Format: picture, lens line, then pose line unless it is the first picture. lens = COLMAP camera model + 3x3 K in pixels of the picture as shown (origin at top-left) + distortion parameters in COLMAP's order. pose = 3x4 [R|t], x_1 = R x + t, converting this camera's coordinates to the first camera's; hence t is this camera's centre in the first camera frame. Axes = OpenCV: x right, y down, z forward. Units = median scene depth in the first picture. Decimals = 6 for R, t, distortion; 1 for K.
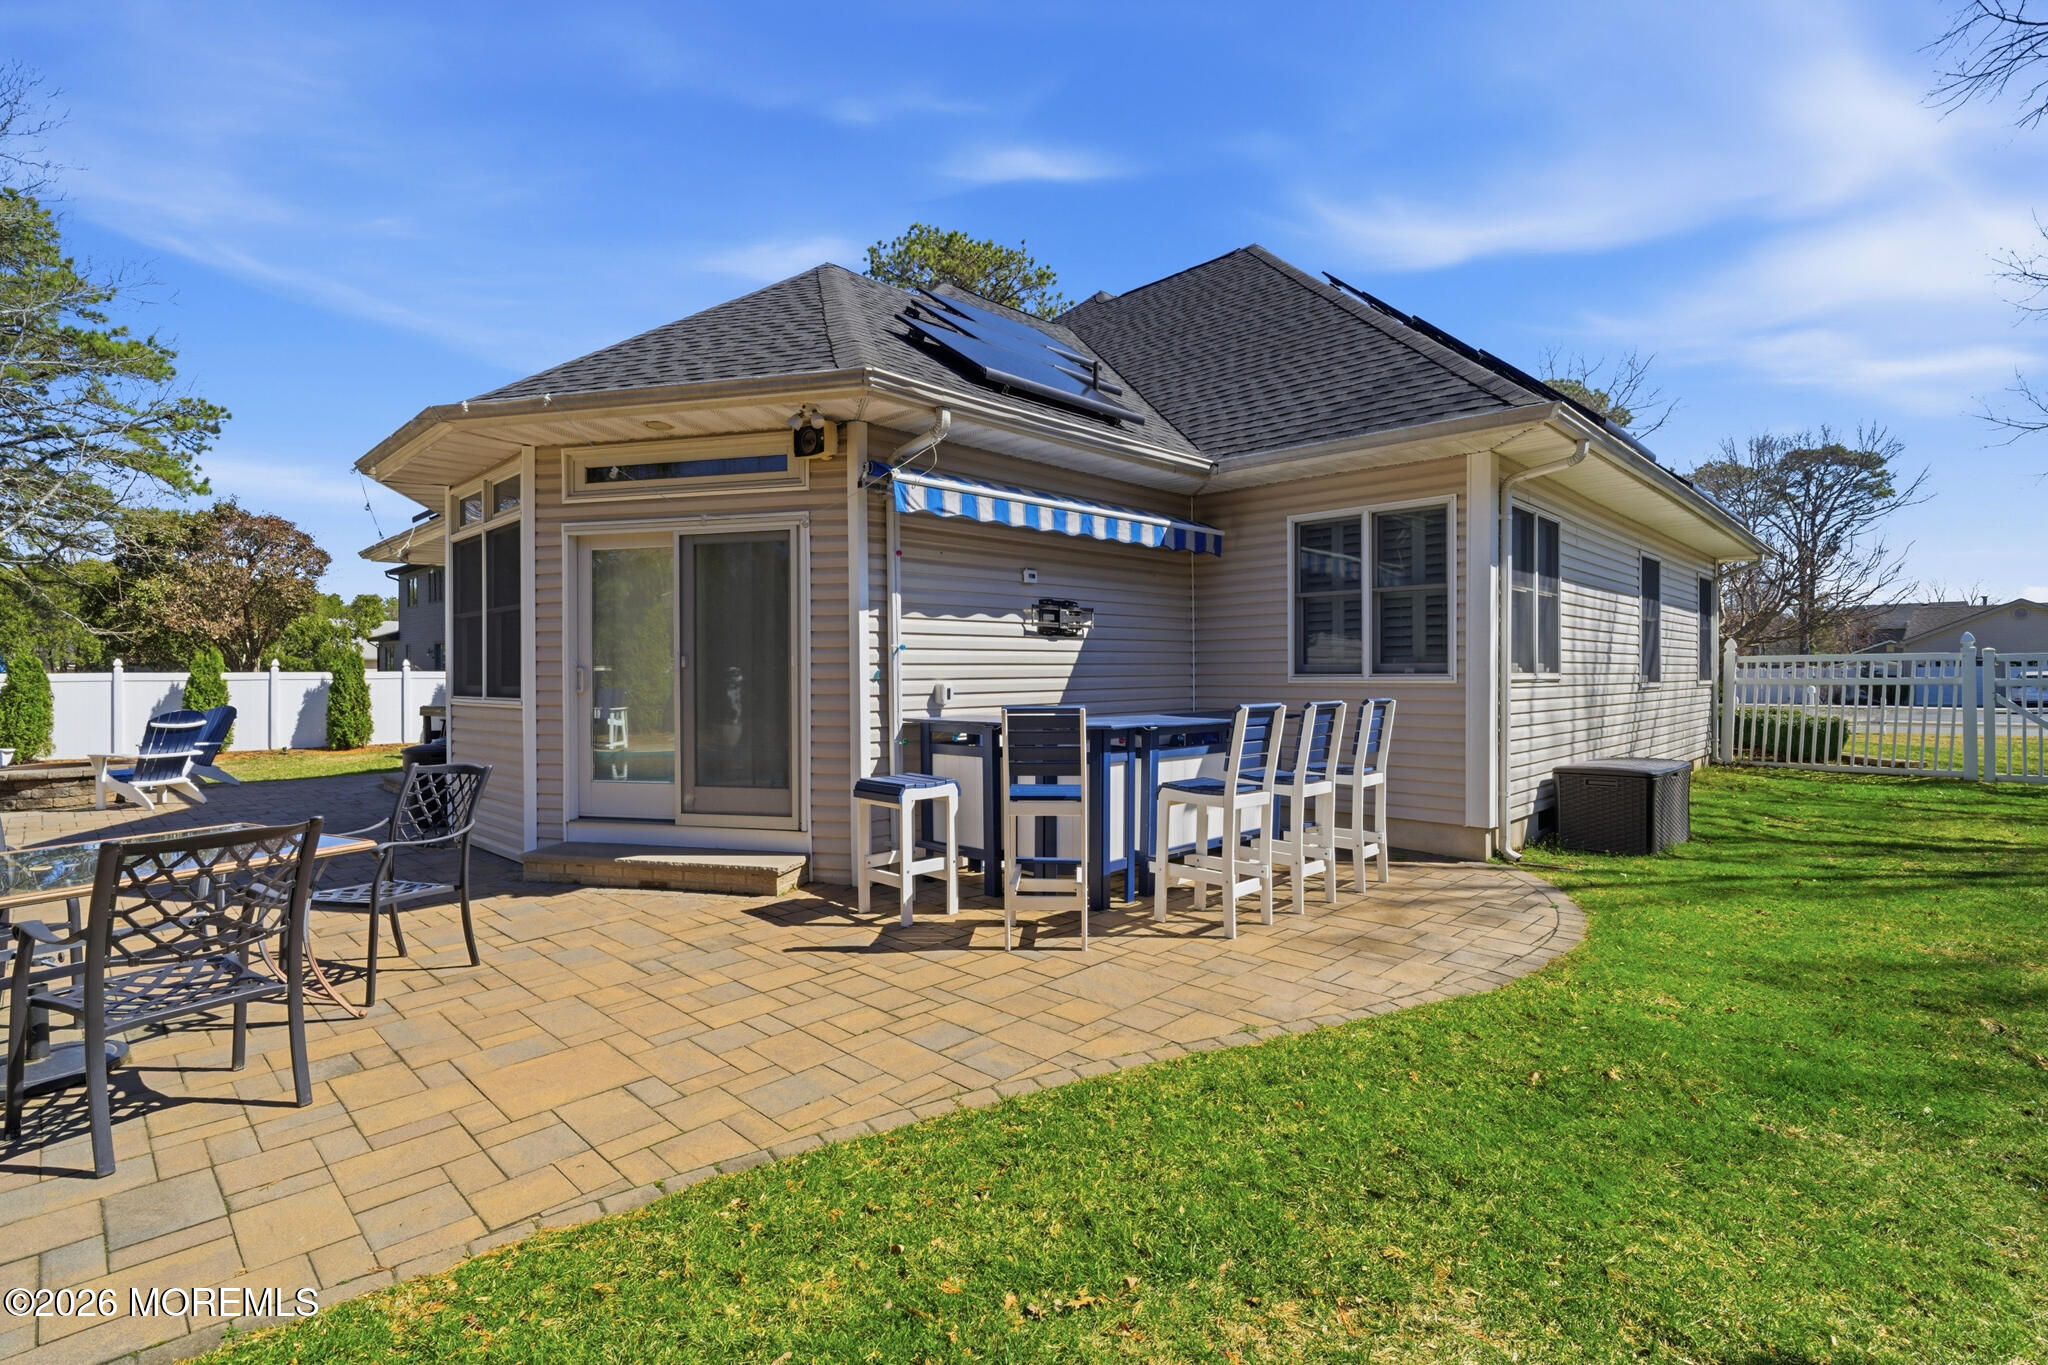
lens RADIAL K [[946.0, 0, 1027.3], [0, 946.0, 677.4], [0, 0, 1]] dist [-0.000878, -0.000290]
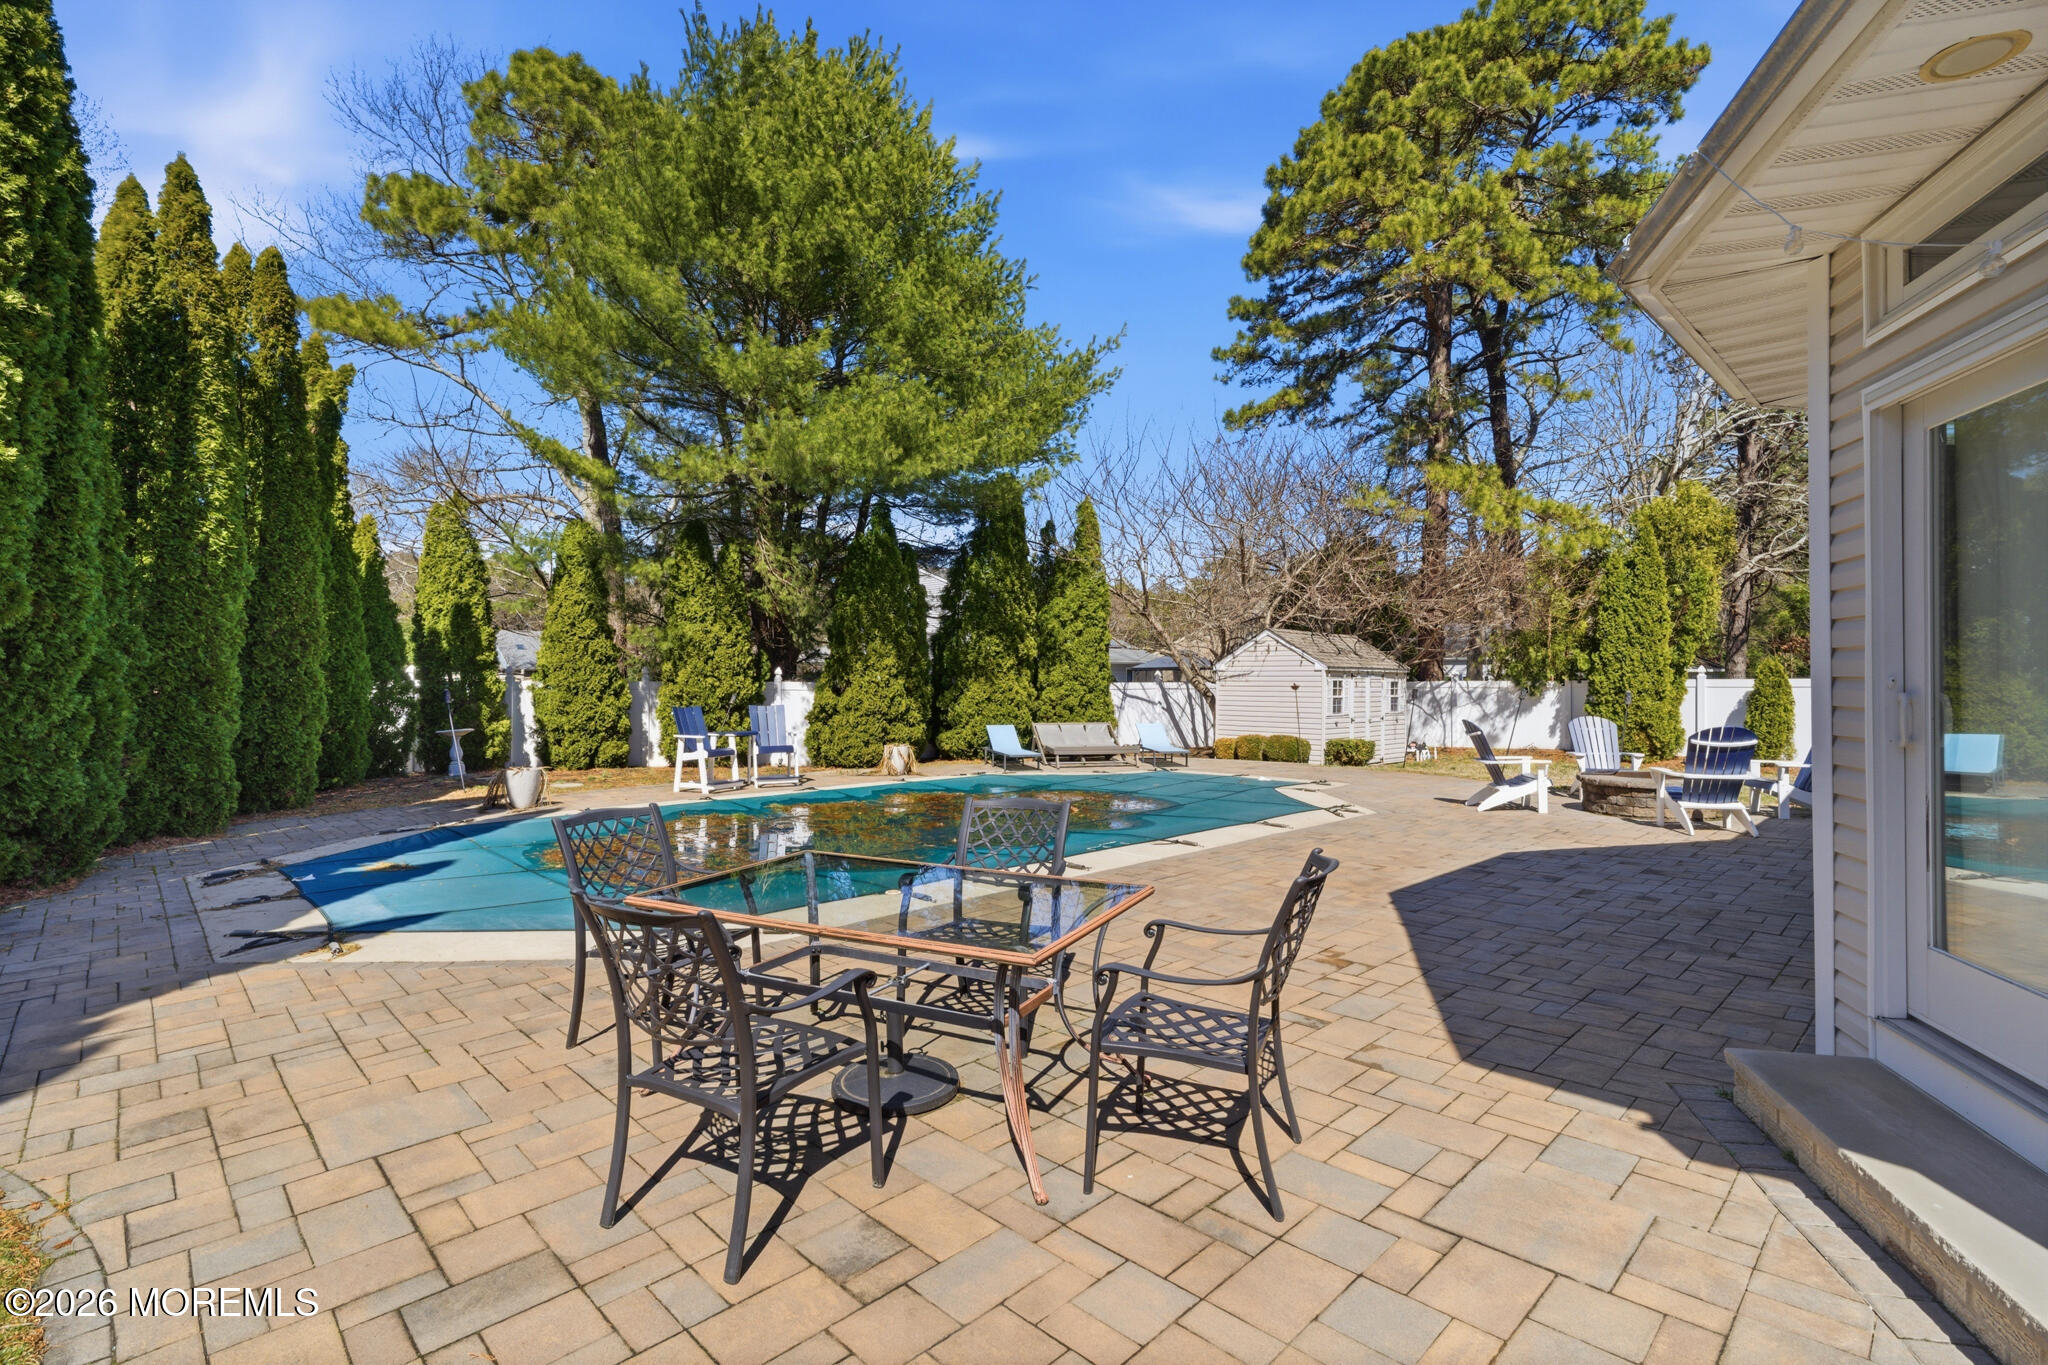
lens RADIAL K [[946.0, 0, 1025.5], [0, 946.0, 683.0], [0, 0, 1]] dist [-0.000878, -0.000290]
pose [[-0.024482, 0.007687, -0.999671, 0.000171], [-0.000857, 0.999970, 0.007710, -0.013013], [0.999700, 0.001046, -0.024474, 0.375070]]
